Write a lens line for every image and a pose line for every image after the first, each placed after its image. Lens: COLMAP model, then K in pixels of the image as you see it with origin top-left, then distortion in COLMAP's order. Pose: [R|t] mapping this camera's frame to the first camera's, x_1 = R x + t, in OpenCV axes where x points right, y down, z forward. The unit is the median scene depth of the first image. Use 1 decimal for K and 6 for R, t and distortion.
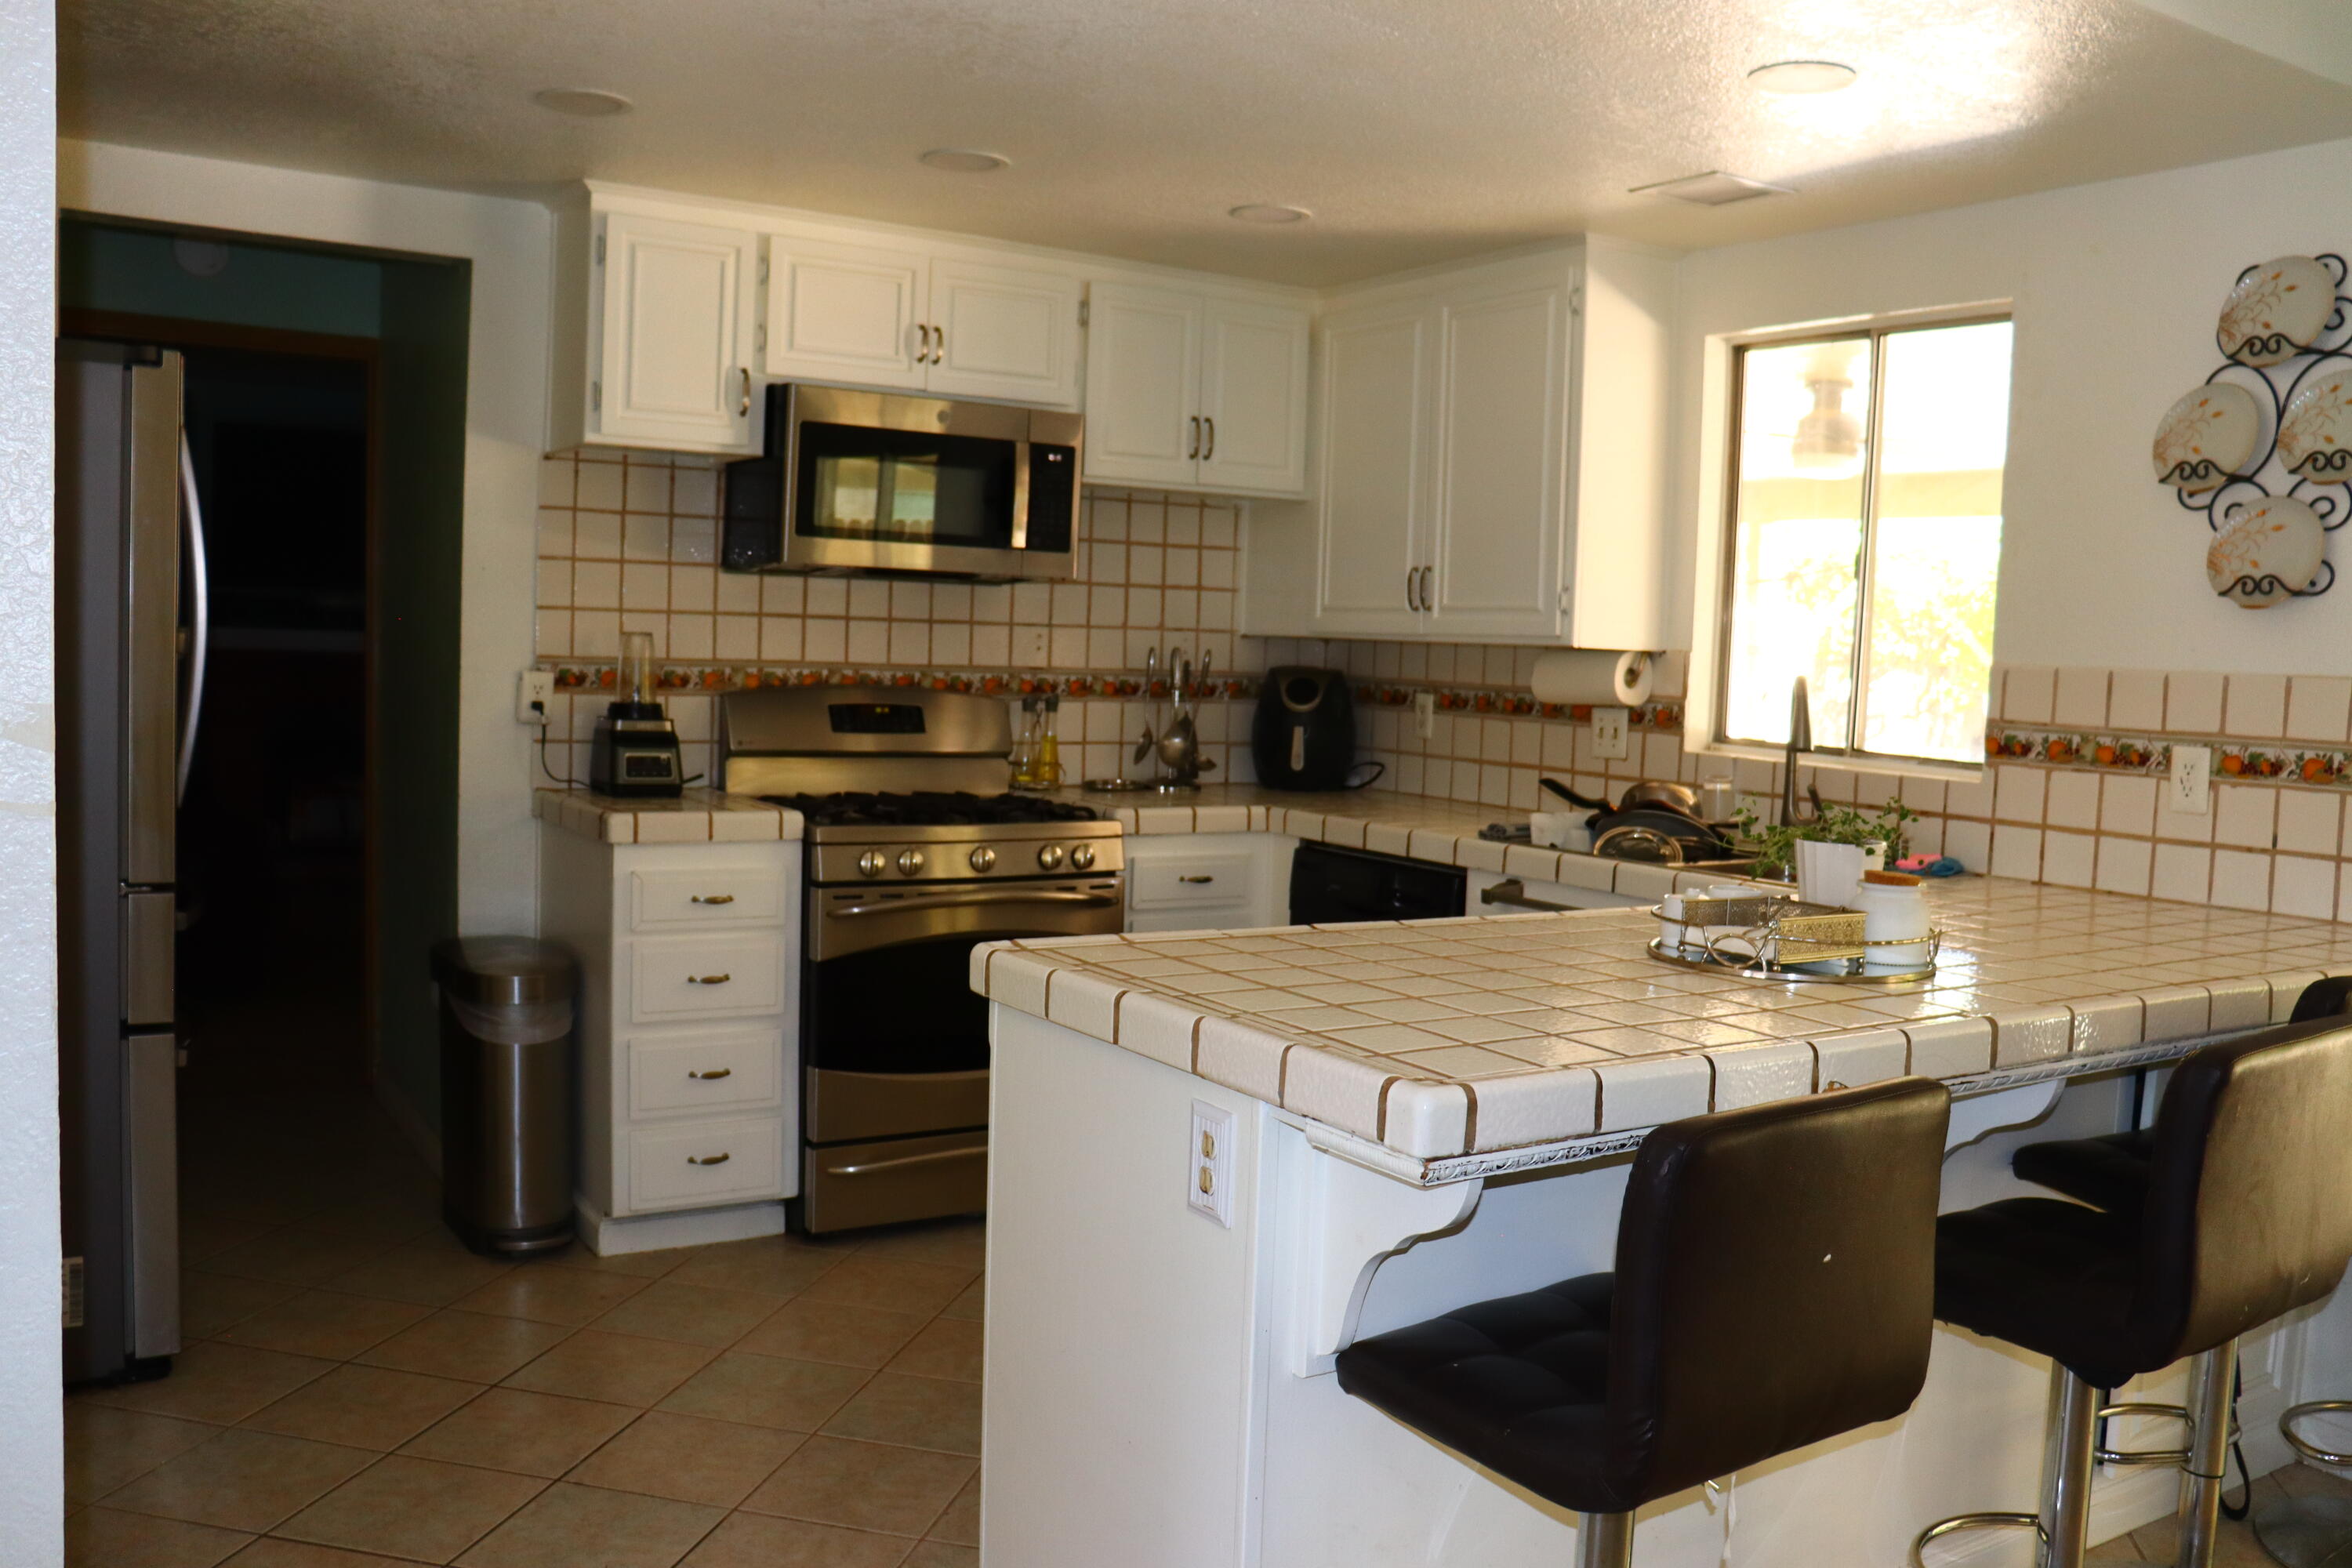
lens RADIAL K [[1955.9, 0, 1224.8], [0, 1955.9, 778.7], [0, 0, 1]] dist [-0.157753, 0.122274]
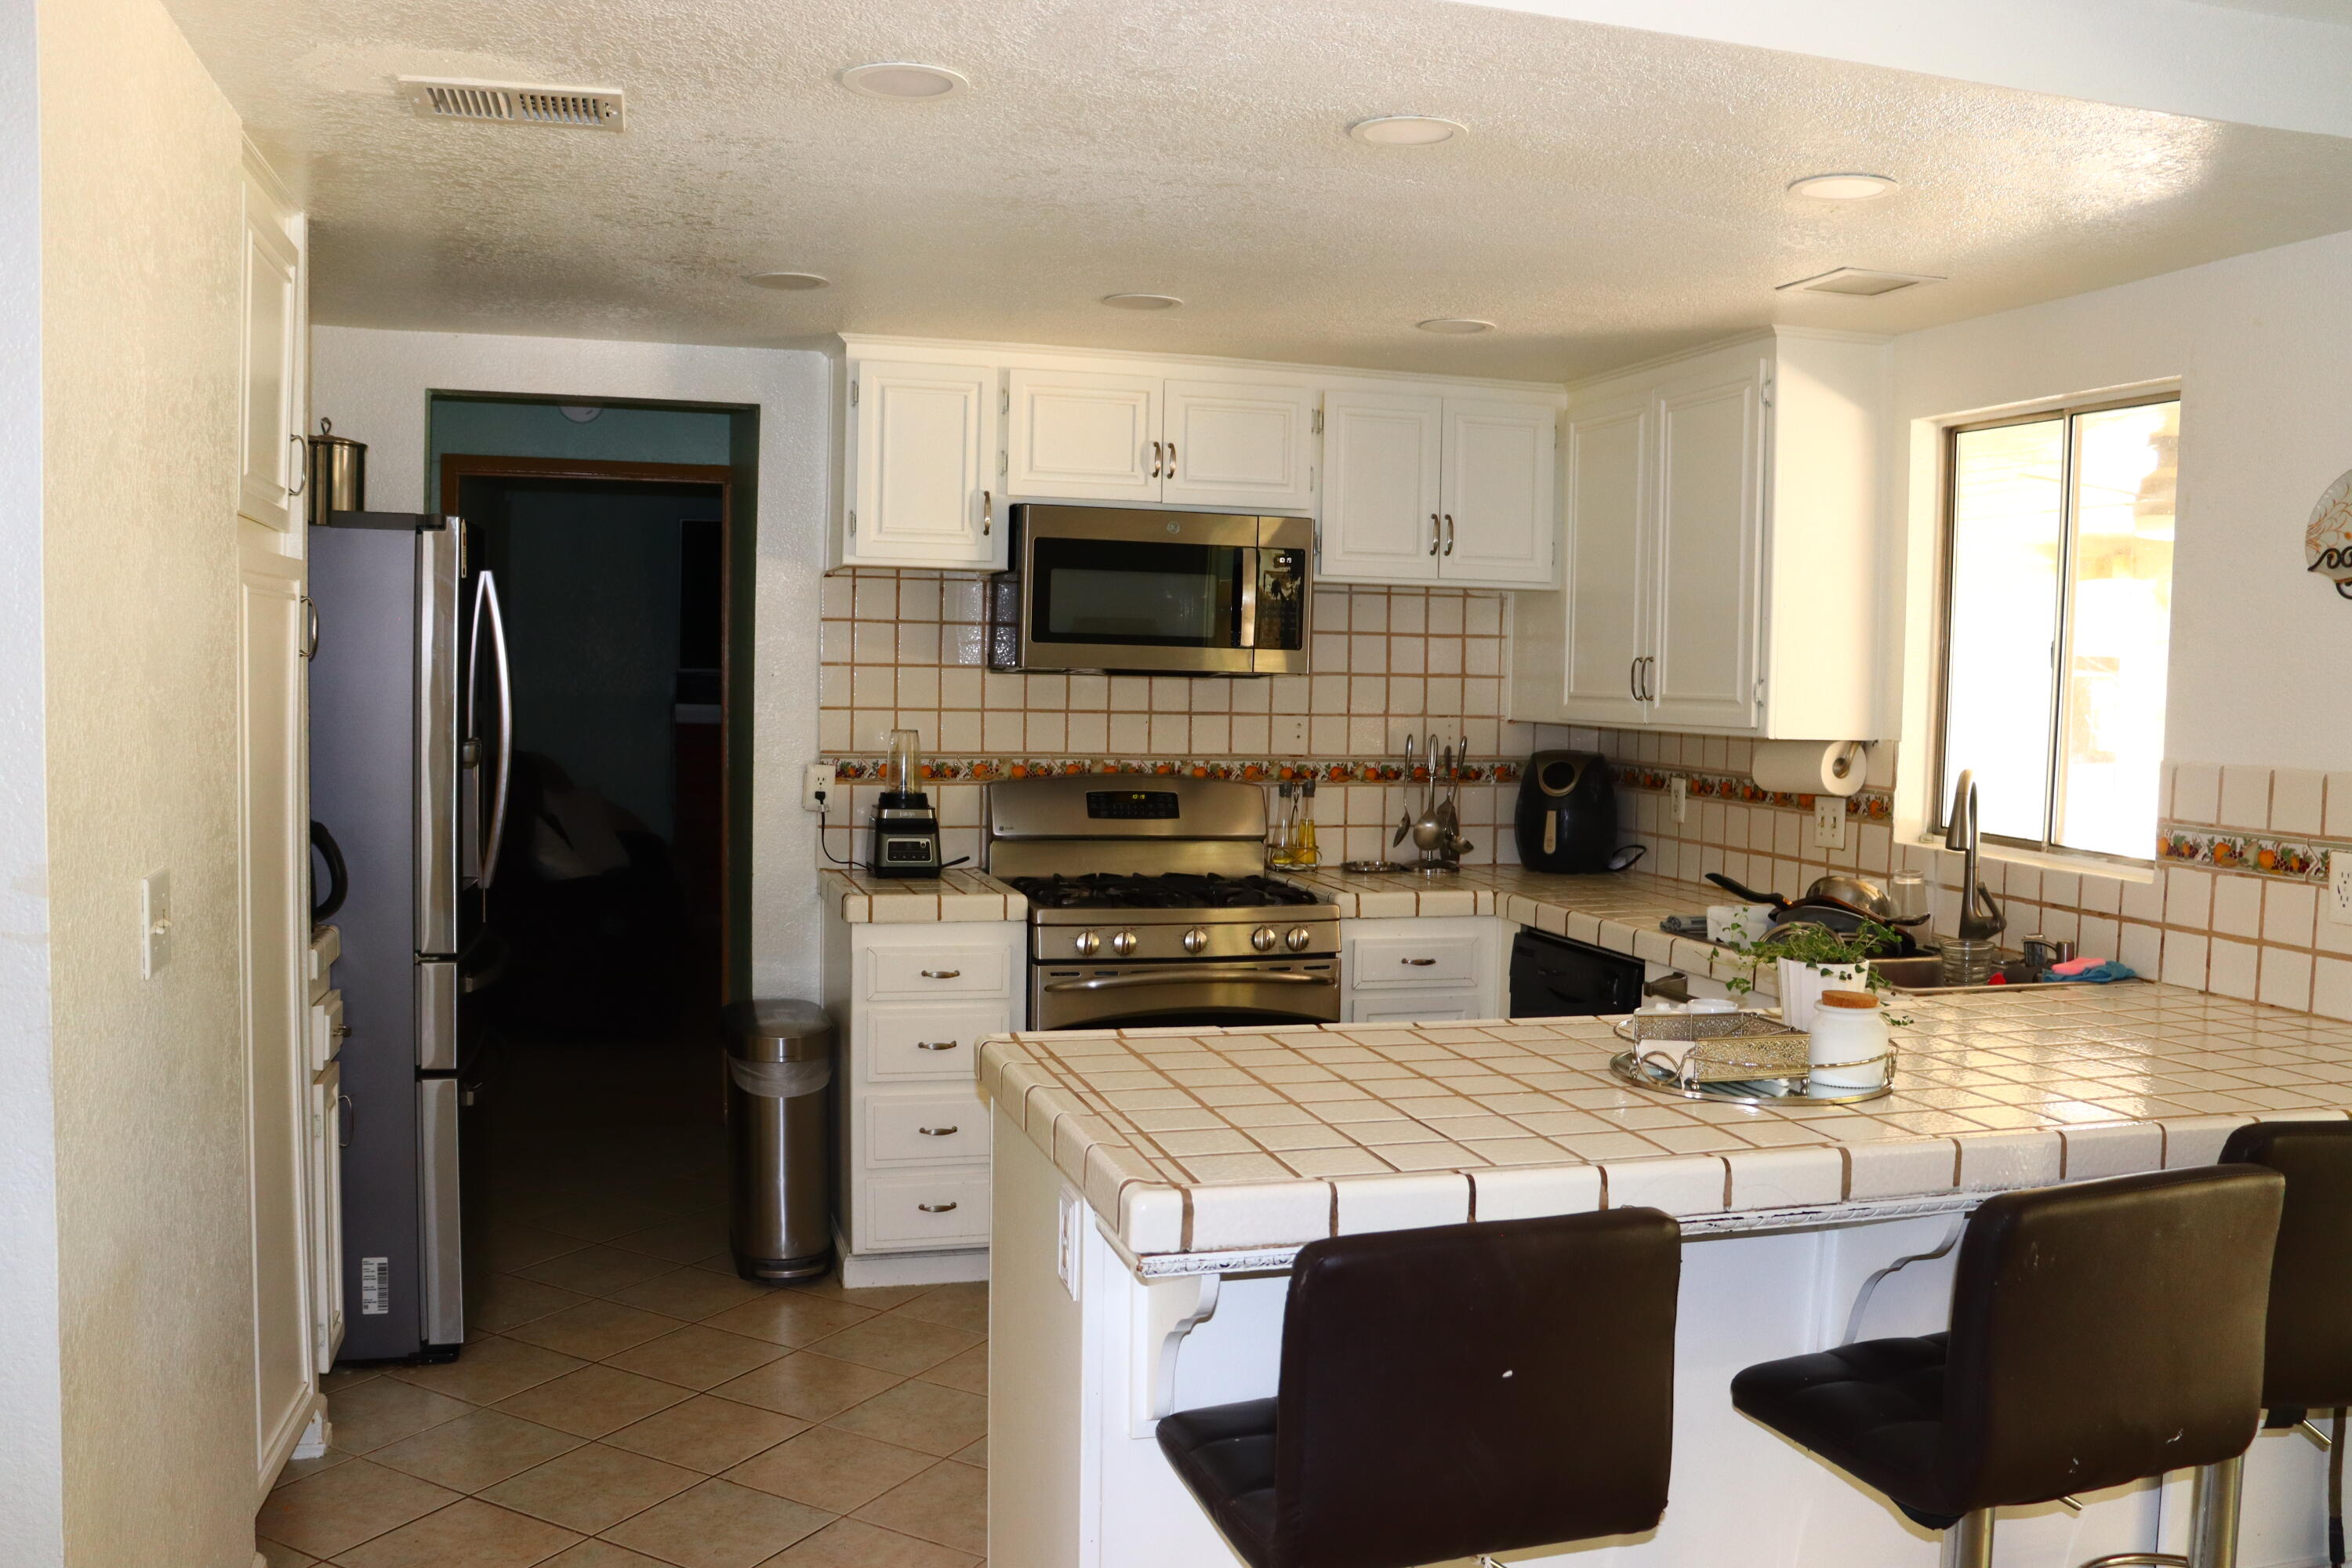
lens RADIAL K [[1955.9, 0, 1193.2], [0, 1955.9, 794.1], [0, 0, 1]] dist [-0.157753, 0.122274]
pose [[0.959860, 0.000929, -0.280479, 0.183755], [-0.005793, 0.999847, -0.016514, -0.022643], [0.280420, 0.017476, 0.959718, -0.036466]]
